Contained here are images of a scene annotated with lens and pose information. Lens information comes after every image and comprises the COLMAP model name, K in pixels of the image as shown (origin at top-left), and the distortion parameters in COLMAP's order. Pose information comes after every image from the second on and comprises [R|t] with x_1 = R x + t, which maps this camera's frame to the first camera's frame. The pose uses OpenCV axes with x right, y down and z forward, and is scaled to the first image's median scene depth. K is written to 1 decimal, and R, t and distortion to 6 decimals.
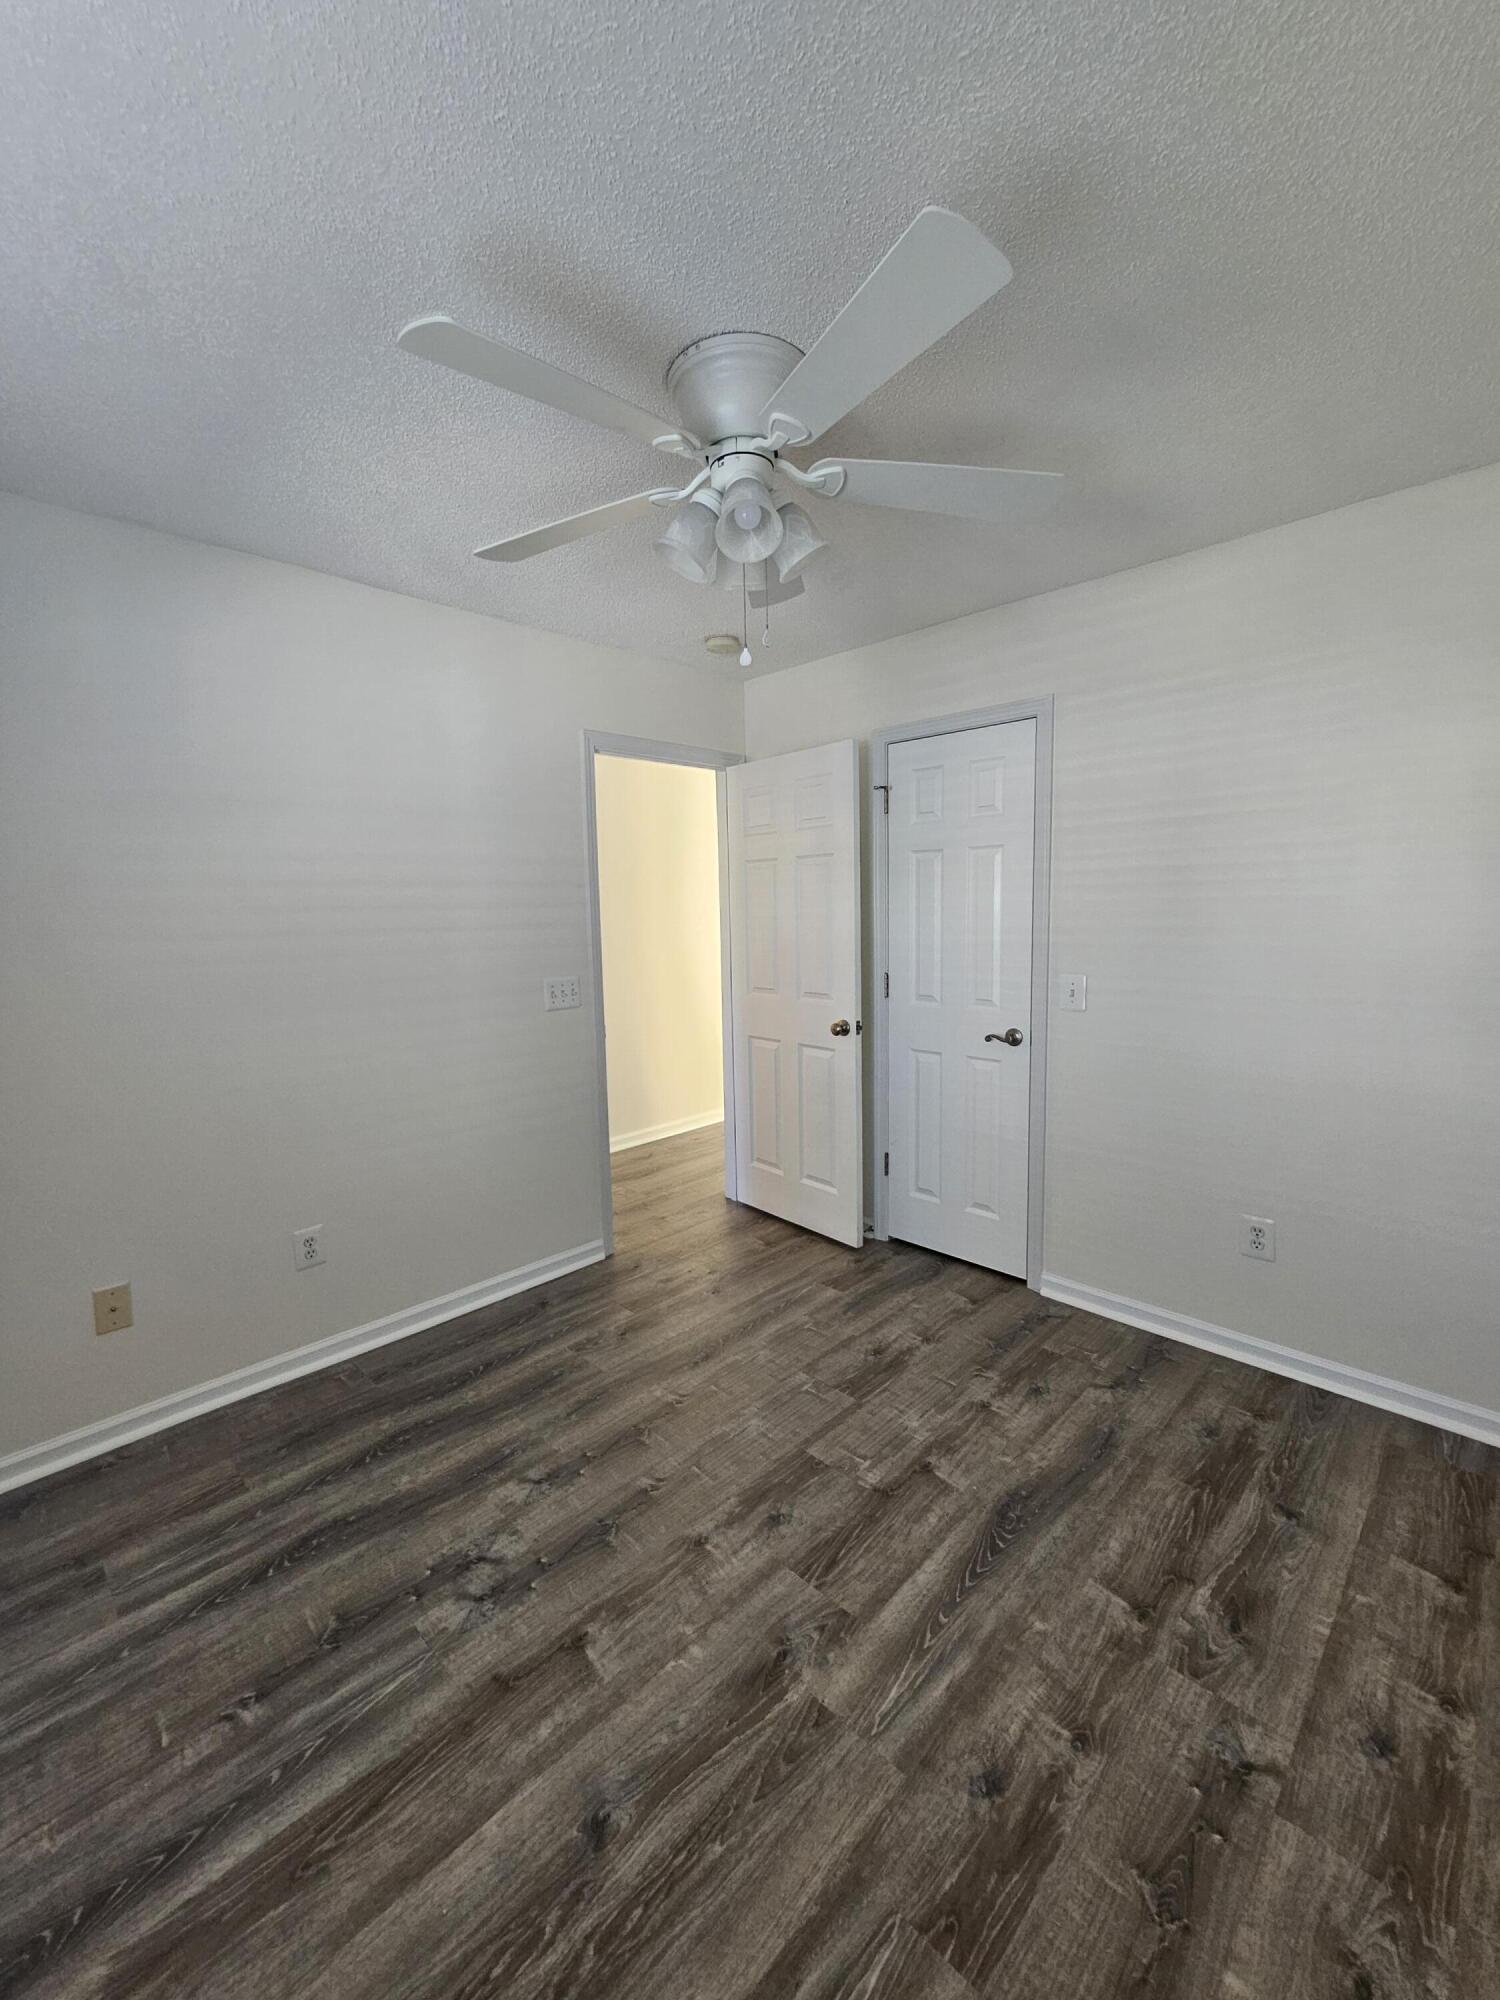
lens RADIAL K [[812.1, 0, 739.0], [0, 812.1, 986.1], [0, 0, 1]] dist [0.000225, 0.000212]
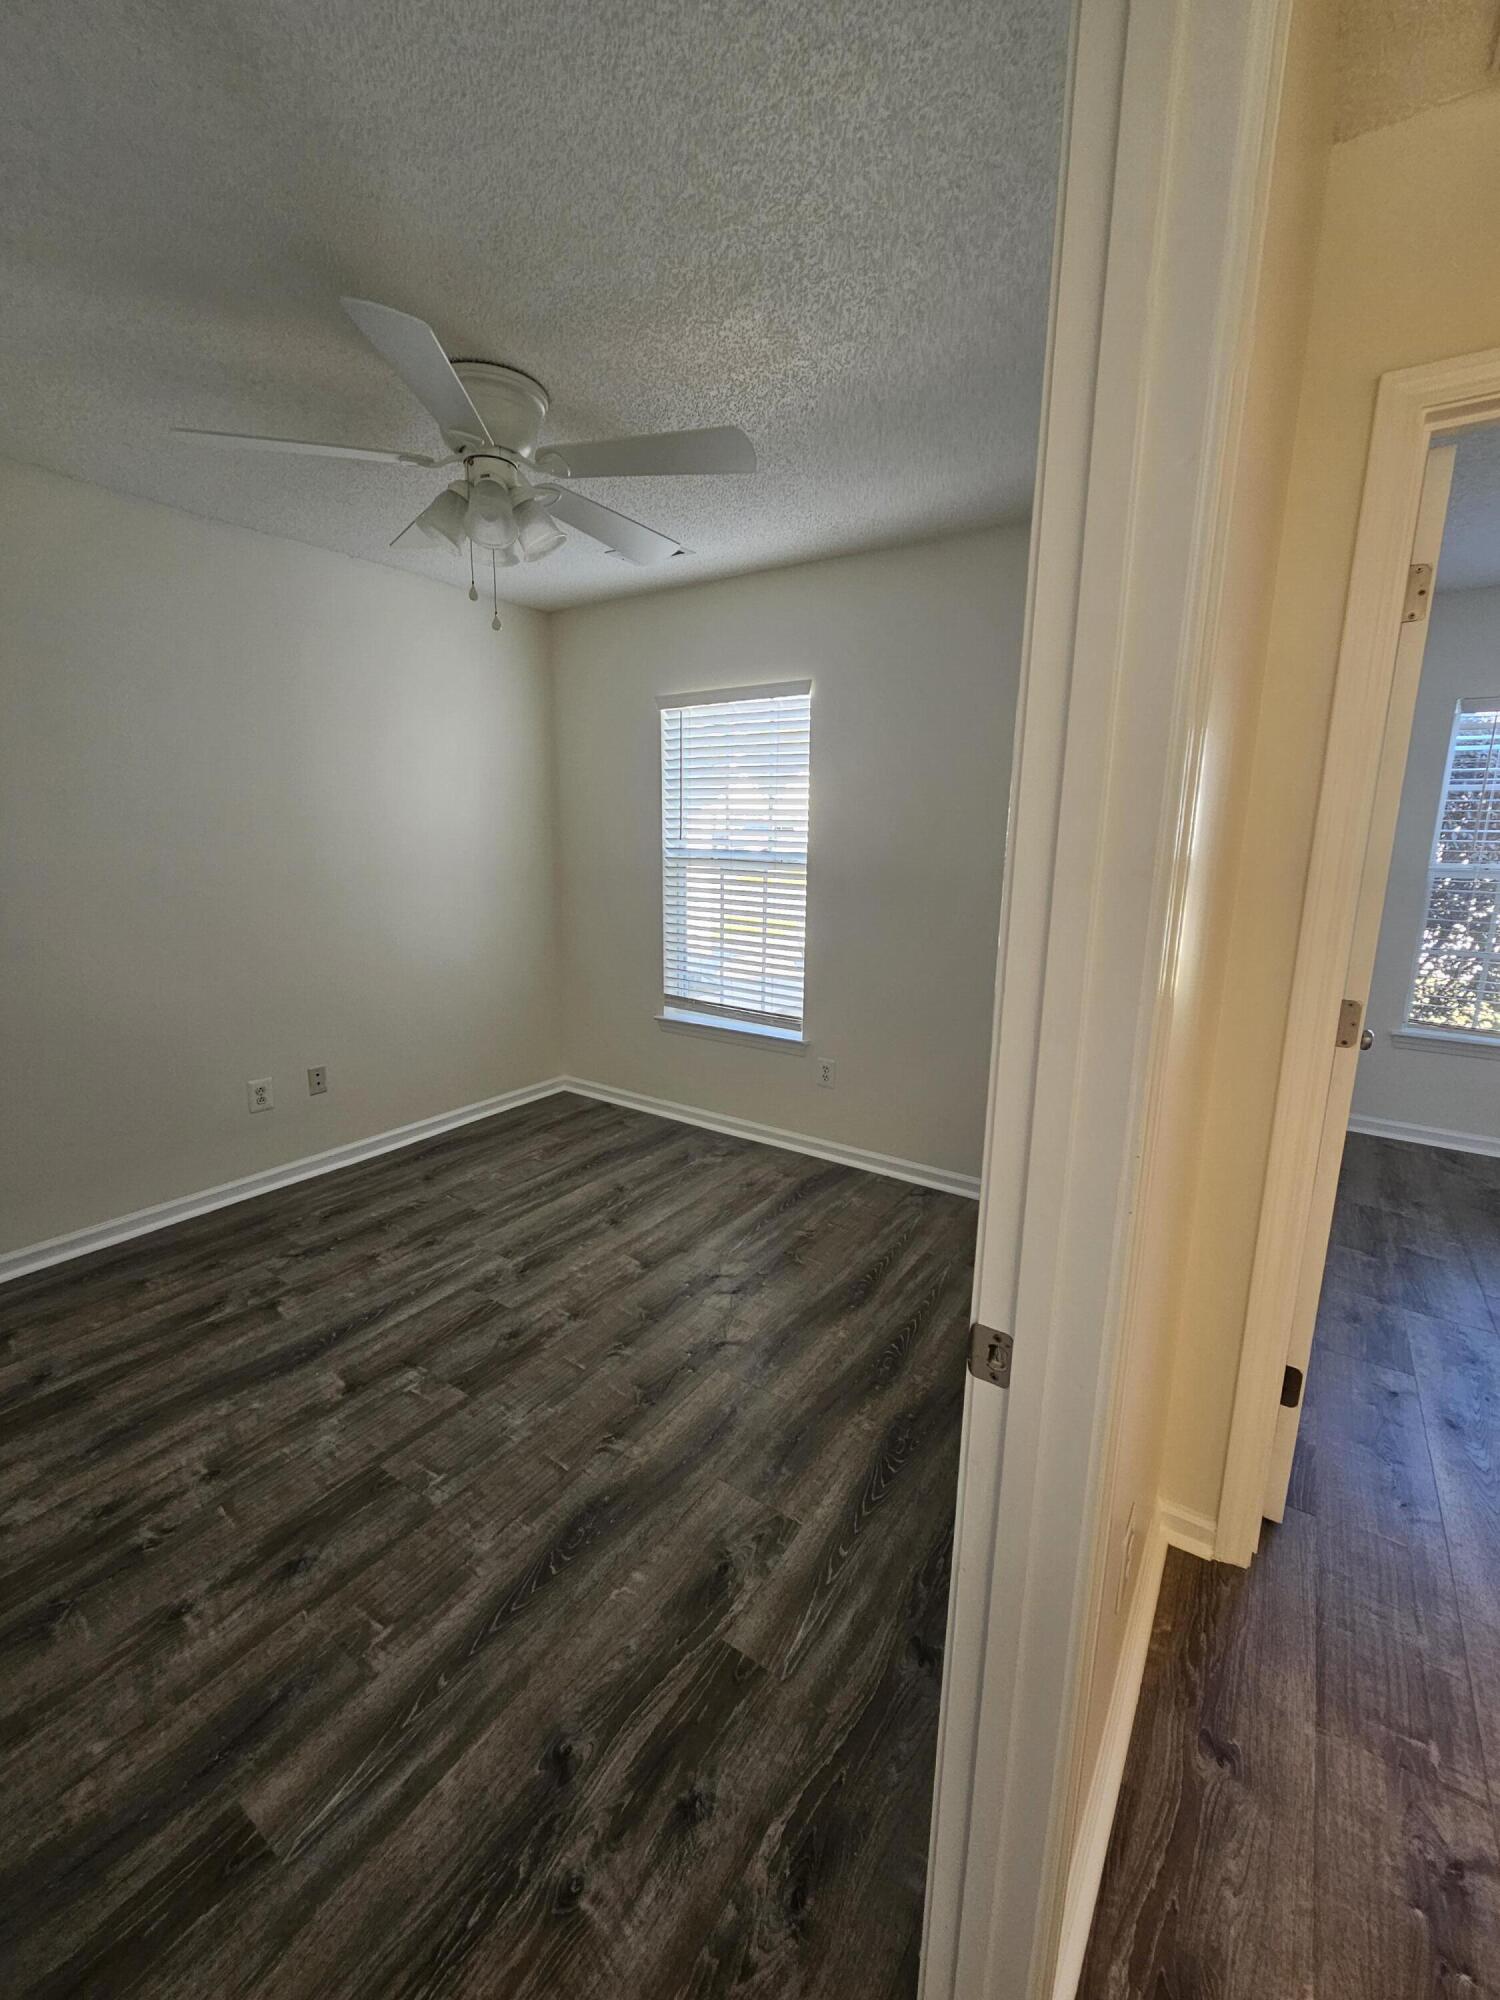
lens RADIAL K [[812.1, 0, 739.0], [0, 812.1, 986.1], [0, 0, 1]] dist [0.000225, 0.000212]
pose [[-0.983845, 0.044567, -0.173386, -0.103837], [-0.008254, 0.956195, 0.292613, -0.209465], [0.178831, 0.289317, -0.940380, 2.101516]]
